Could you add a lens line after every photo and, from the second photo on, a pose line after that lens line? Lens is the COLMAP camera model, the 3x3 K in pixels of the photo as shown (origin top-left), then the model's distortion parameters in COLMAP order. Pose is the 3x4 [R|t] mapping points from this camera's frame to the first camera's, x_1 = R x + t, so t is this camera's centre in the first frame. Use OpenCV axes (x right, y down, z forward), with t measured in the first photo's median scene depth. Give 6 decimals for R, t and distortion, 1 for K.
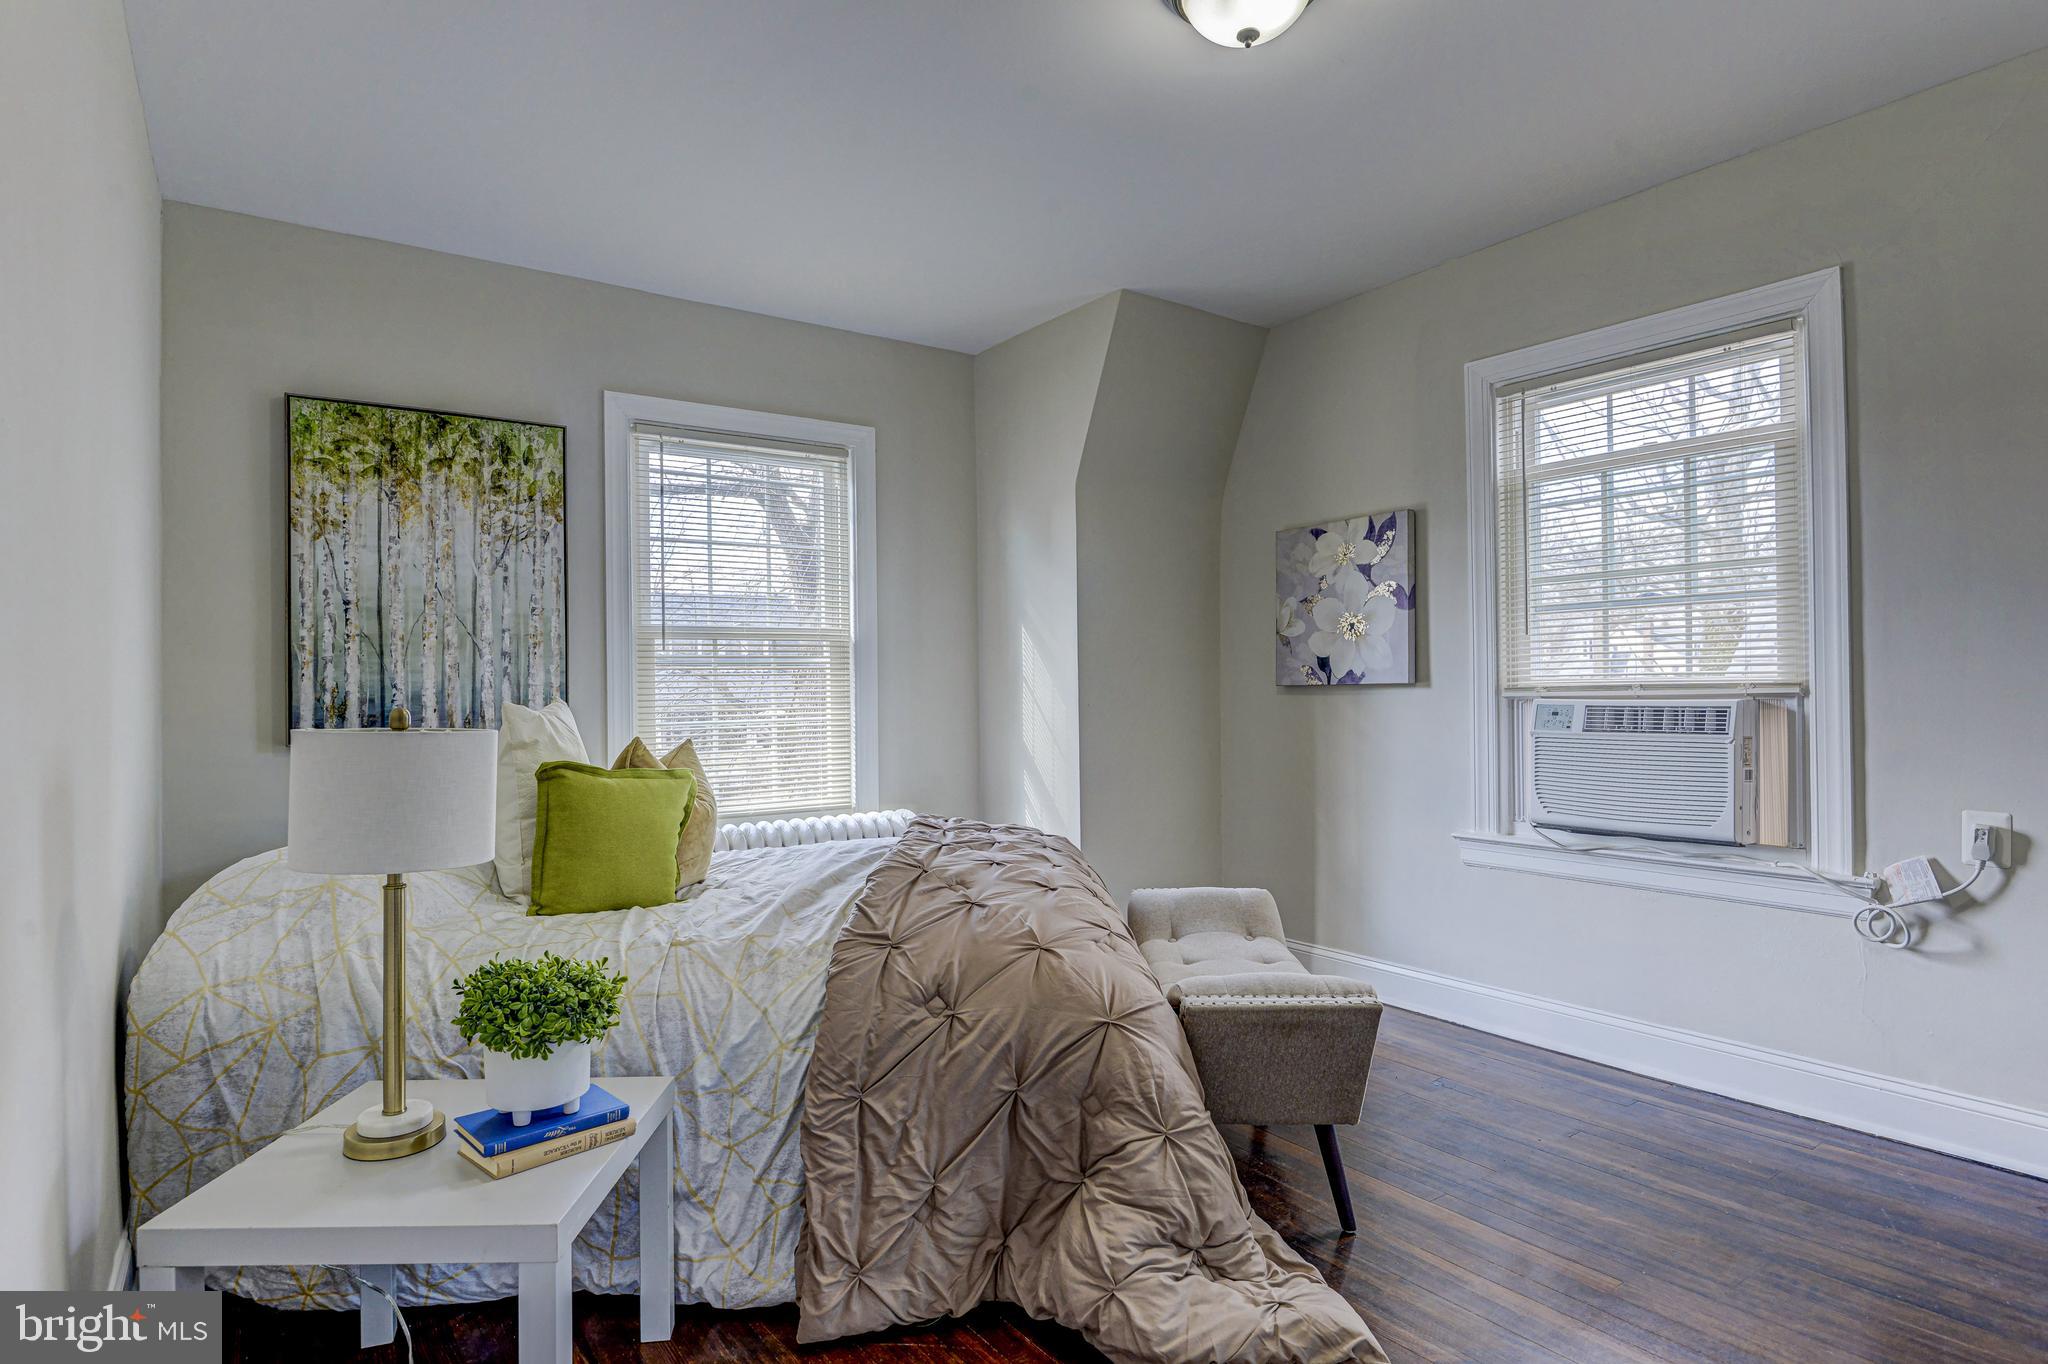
lens RADIAL K [[1089.1, 0, 1006.4], [0, 1089.1, 678.3], [0, 0, 1]] dist [0.002108, -0.014647]
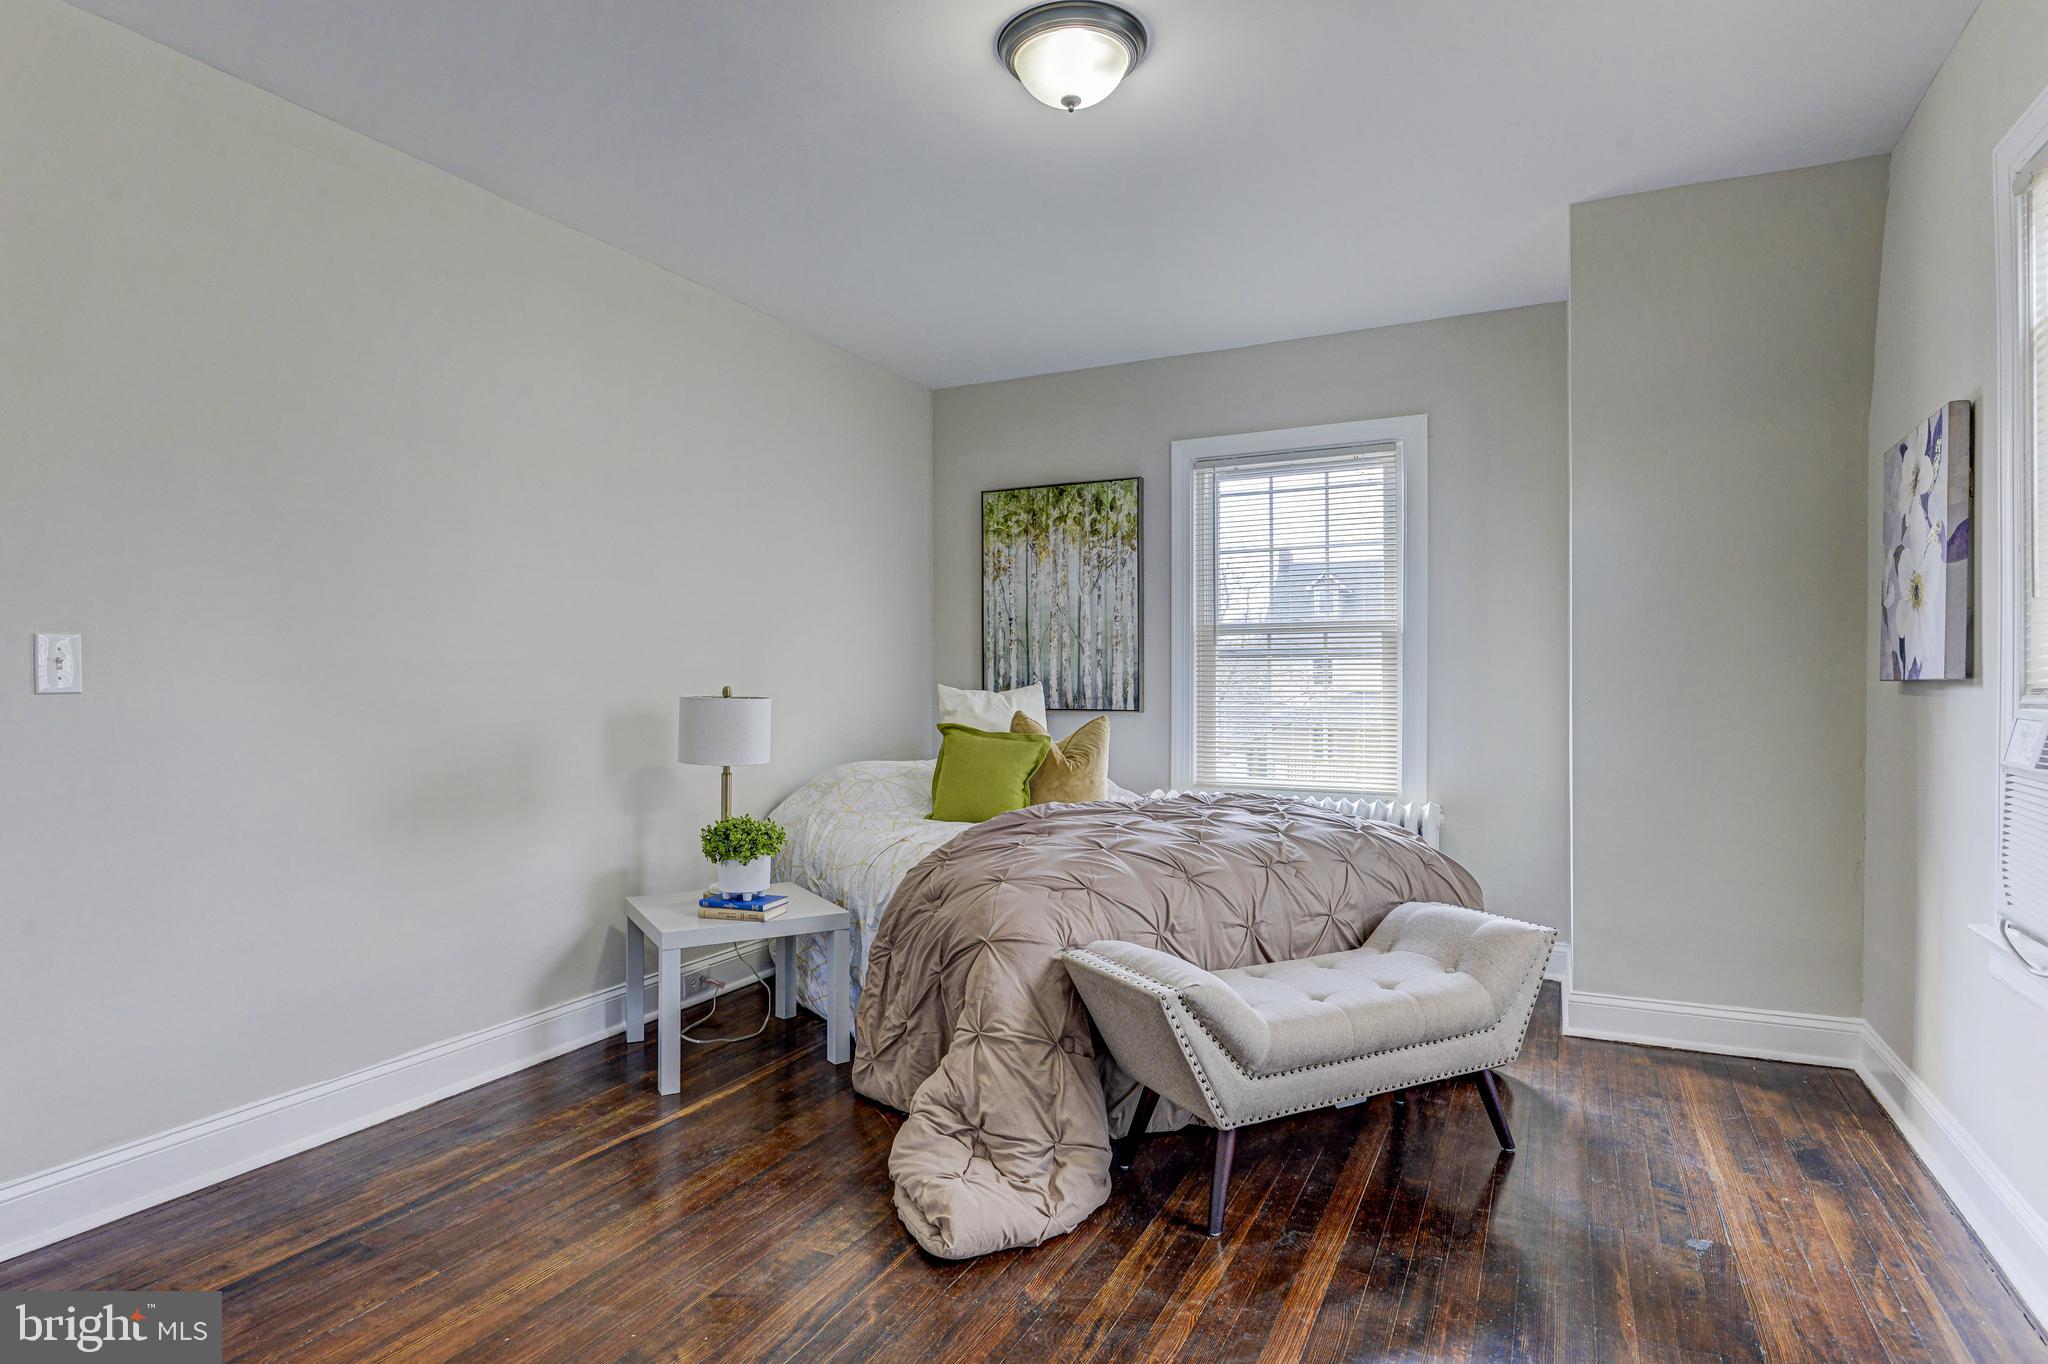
lens RADIAL K [[1089.1, 0, 1006.4], [0, 1089.1, 678.3], [0, 0, 1]] dist [0.002108, -0.014647]
pose [[0.474871, 0.010641, -0.879991, 0.723270], [0.002893, 0.999903, 0.013652, -0.006508], [0.880051, -0.009029, 0.474794, 0.245406]]
